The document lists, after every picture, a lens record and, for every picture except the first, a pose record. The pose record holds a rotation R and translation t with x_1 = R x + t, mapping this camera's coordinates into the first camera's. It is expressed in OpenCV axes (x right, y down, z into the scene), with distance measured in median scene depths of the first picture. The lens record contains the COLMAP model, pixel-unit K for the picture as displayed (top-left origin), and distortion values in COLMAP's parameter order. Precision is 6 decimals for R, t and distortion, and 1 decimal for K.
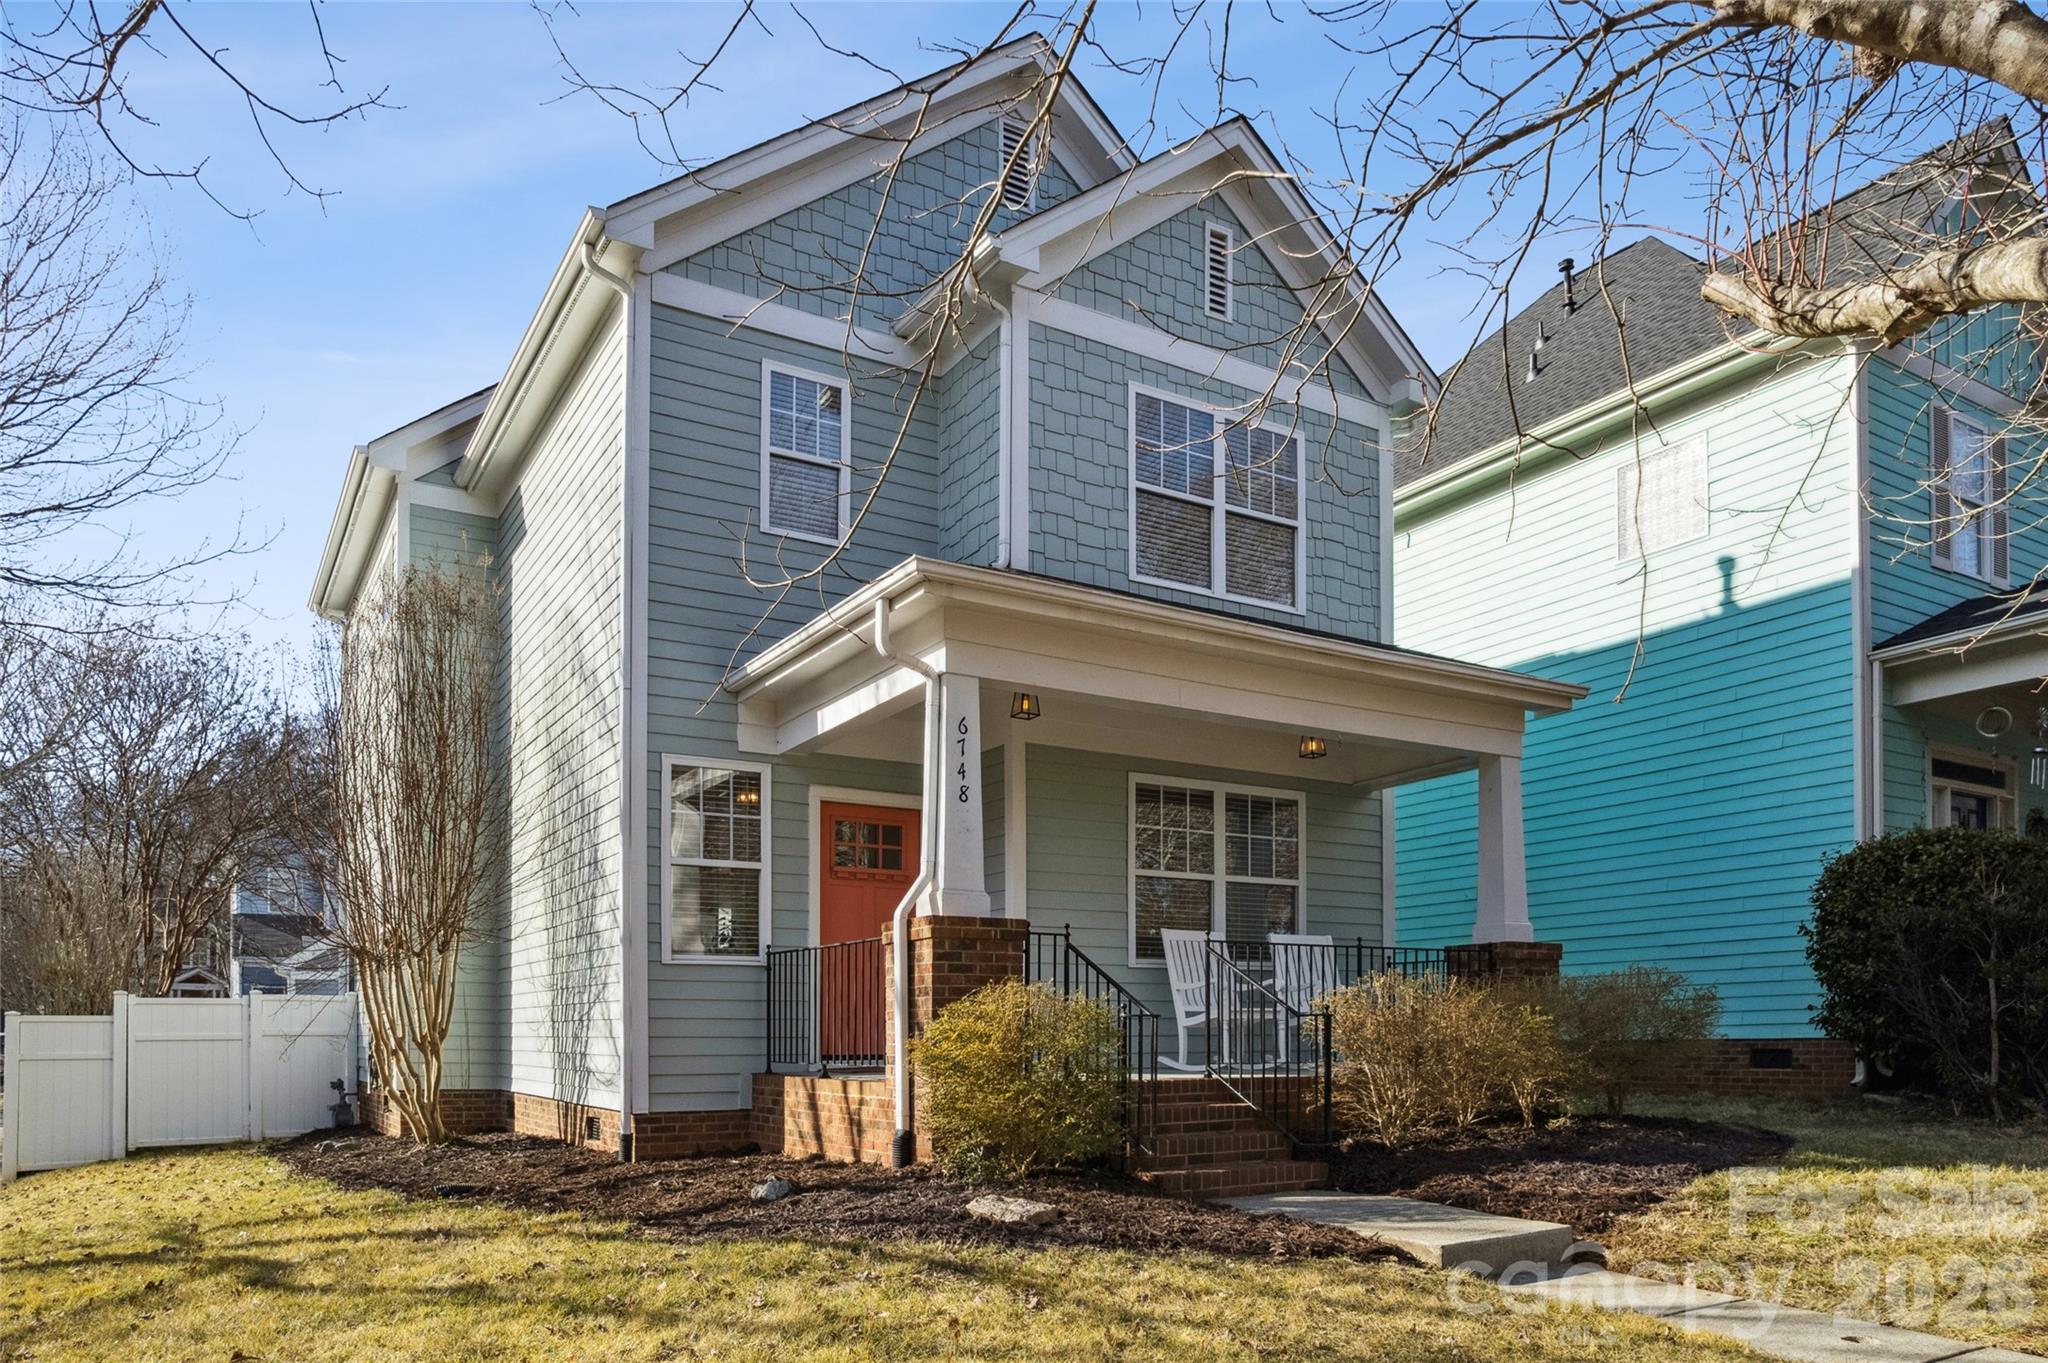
lens RADIAL K [[1310.2, 0, 1033.8], [0, 1310.2, 780.9], [0, 0, 1]] dist [-0.040591, 0.003016]
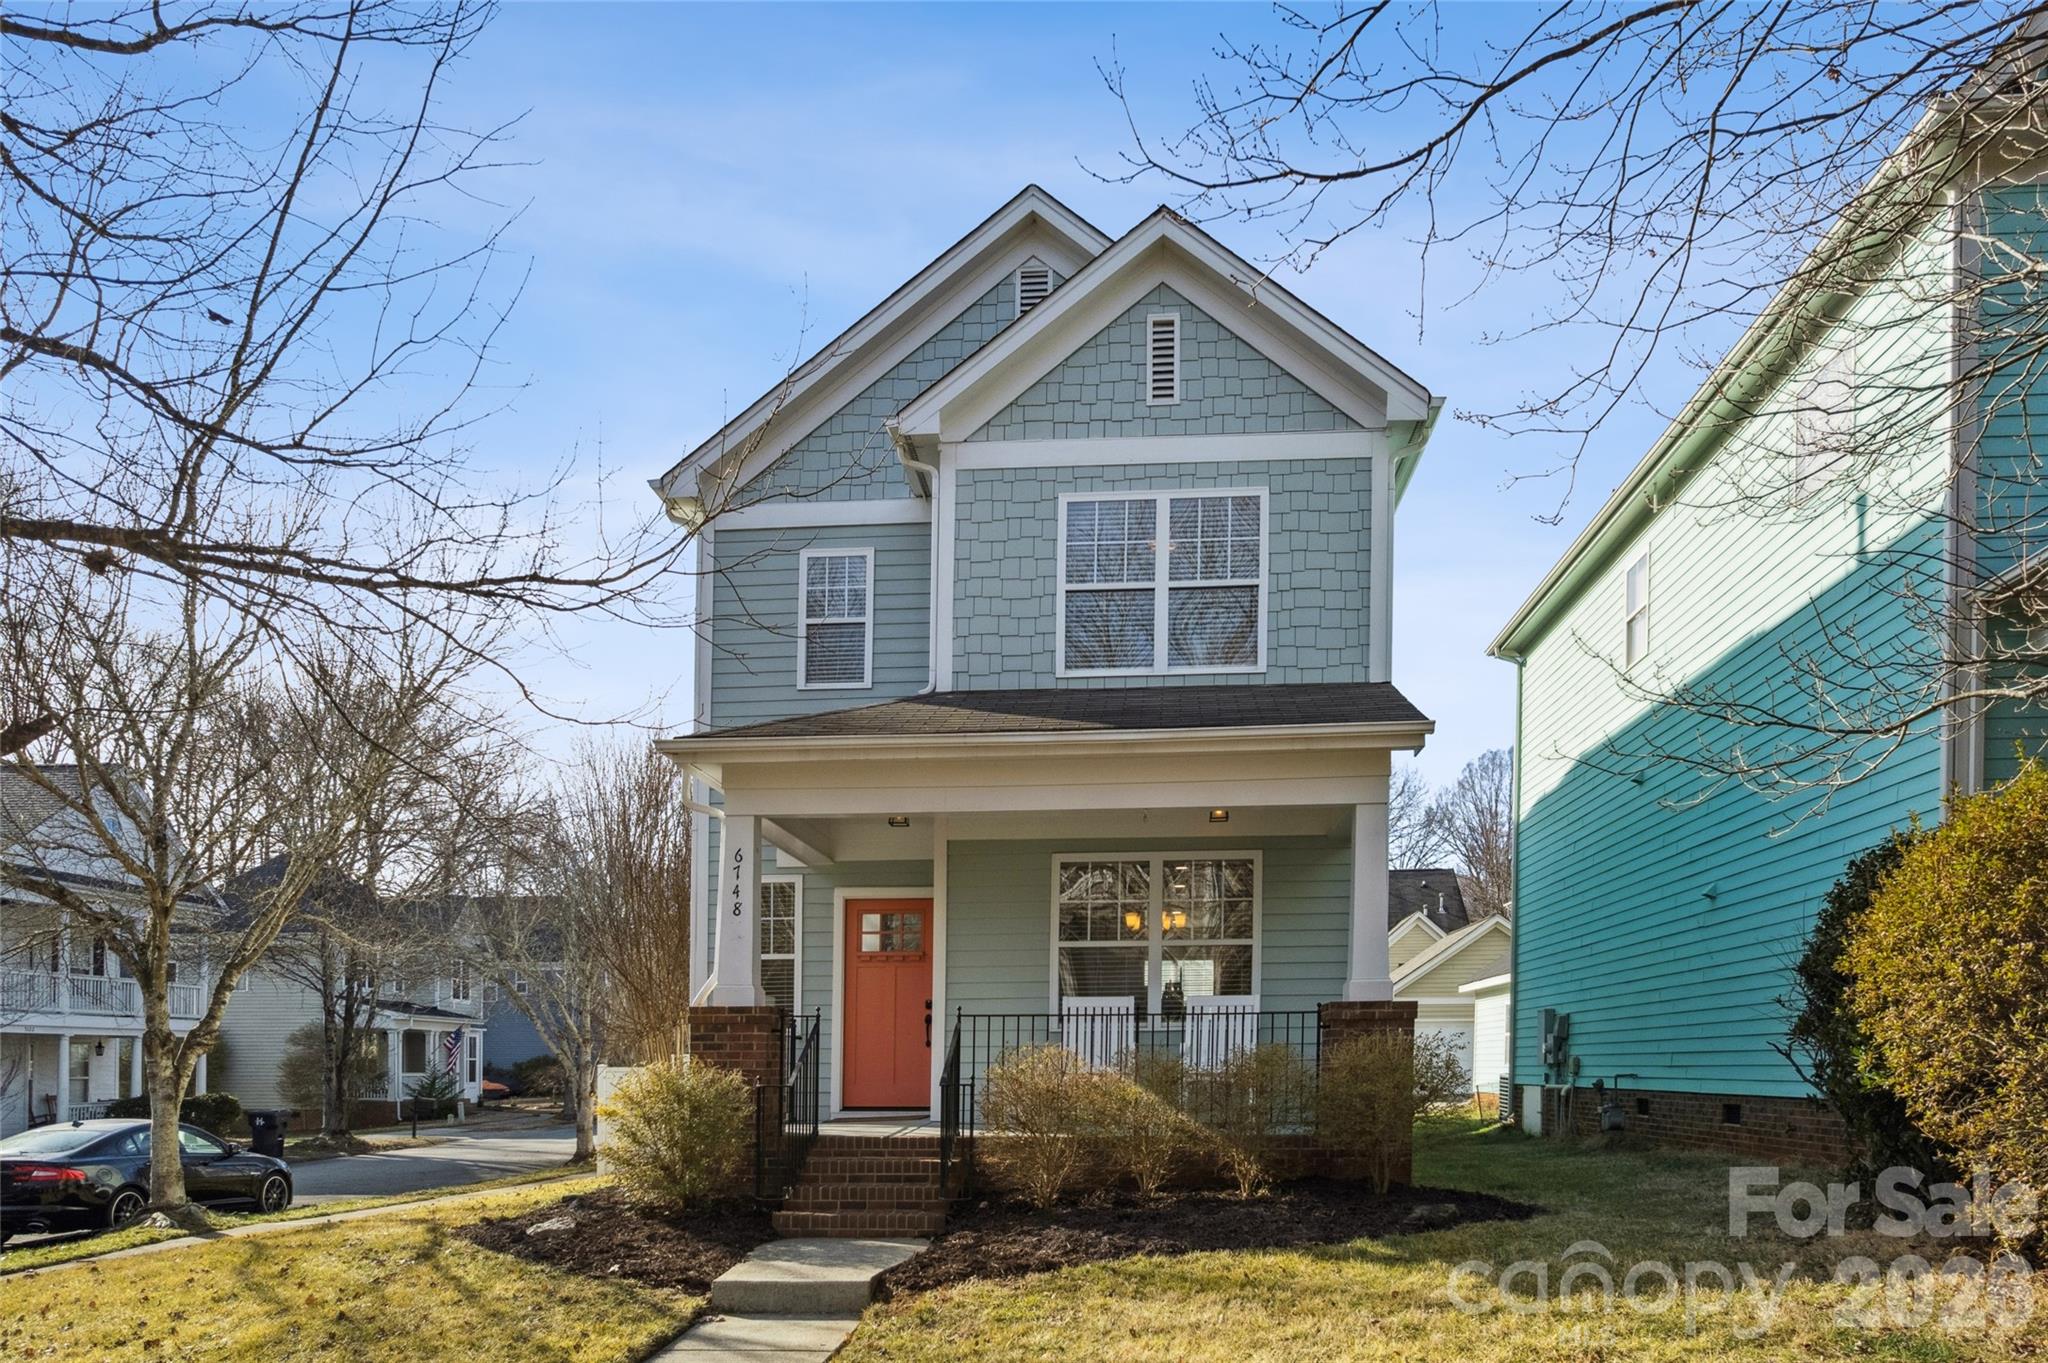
lens RADIAL K [[1310.2, 0, 1033.8], [0, 1310.2, 780.9], [0, 0, 1]] dist [-0.040591, 0.003016]
pose [[0.823457, -0.121613, -0.554192, 0.662274], [0.110922, 0.992417, -0.052963, -0.010686], [0.556430, -0.017859, 0.830702, 0.069604]]
